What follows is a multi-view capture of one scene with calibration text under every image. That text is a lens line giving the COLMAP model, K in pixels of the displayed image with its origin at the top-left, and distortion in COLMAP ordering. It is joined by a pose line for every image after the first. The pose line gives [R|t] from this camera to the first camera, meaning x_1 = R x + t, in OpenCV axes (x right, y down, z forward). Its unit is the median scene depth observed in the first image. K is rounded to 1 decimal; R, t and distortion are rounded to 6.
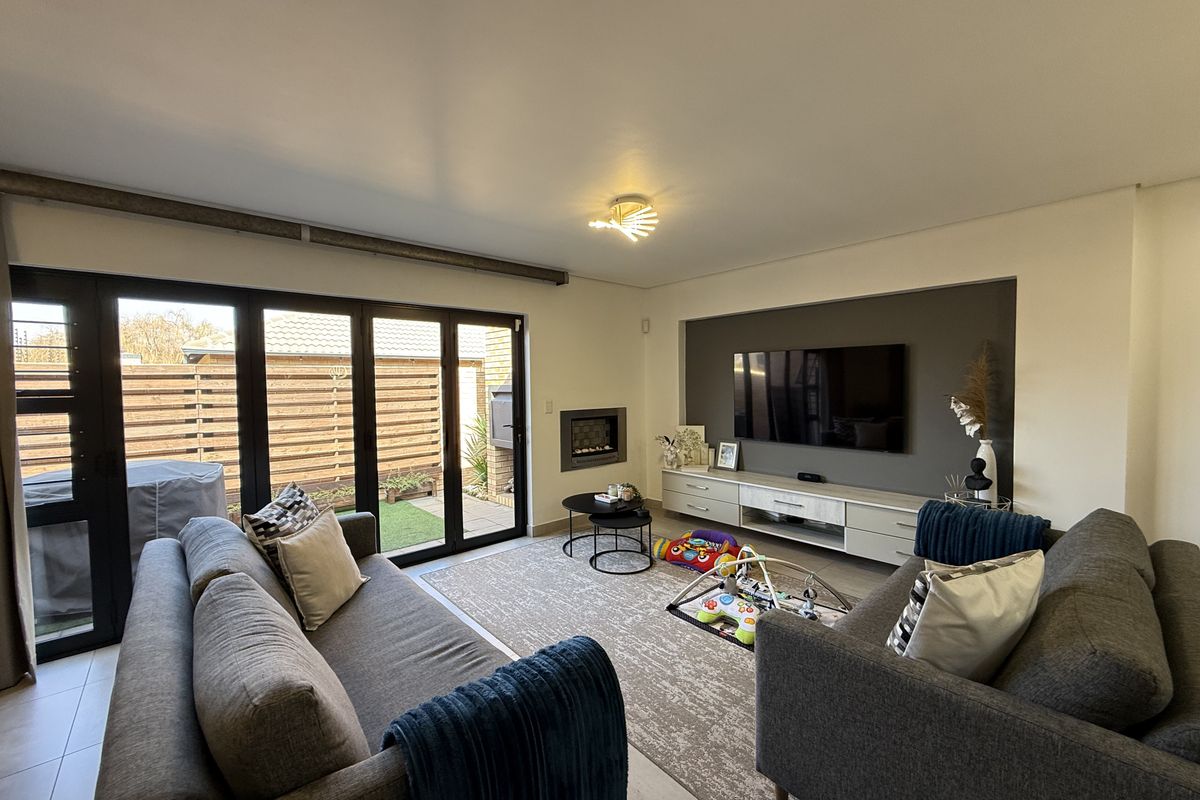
lens RADIAL K [[475.5, 0, 600.8], [0, 475.5, 401.4], [0, 0, 1]] dist [-0.000302, 0.000195]
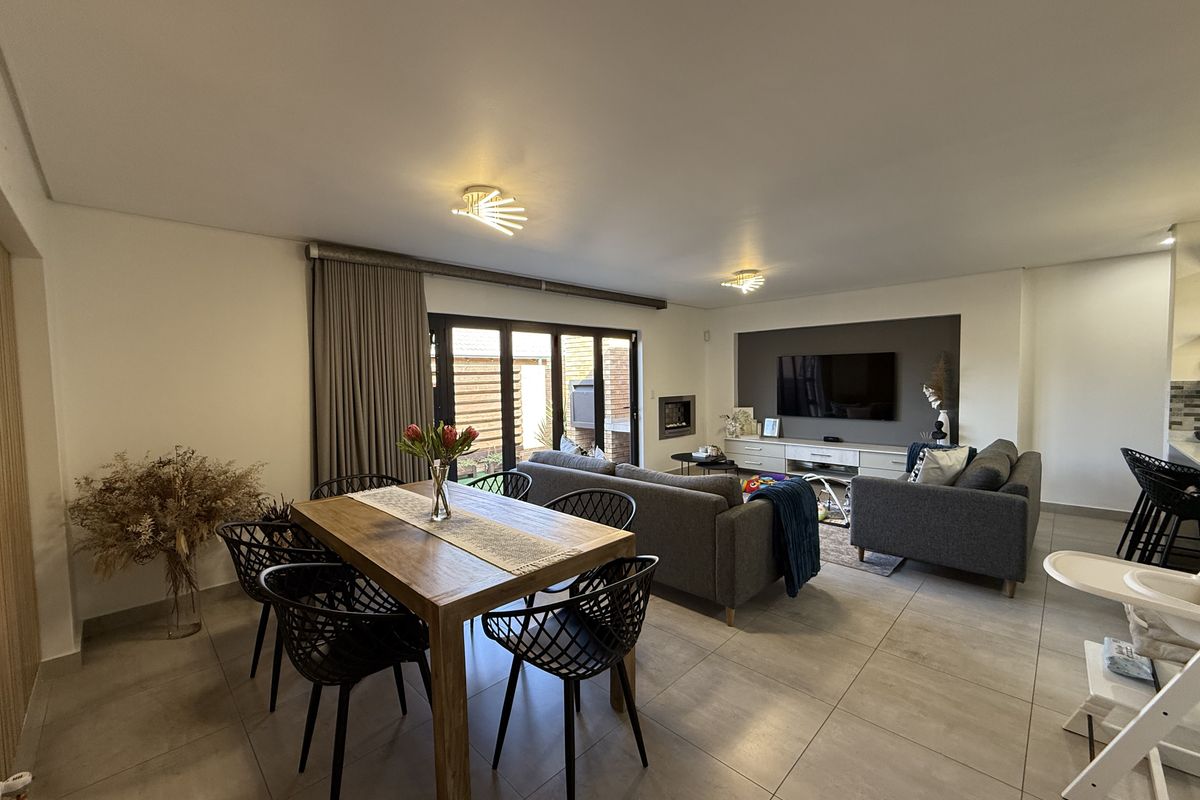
lens RADIAL K [[475.5, 0, 600.8], [0, 475.5, 401.4], [0, 0, 1]] dist [-0.000302, 0.000195]
pose [[0.997996, -0.006999, 0.062888, -0.368546], [0.006360, 0.999926, 0.010344, 0.017980], [-0.062955, -0.009923, 0.997967, -0.439227]]
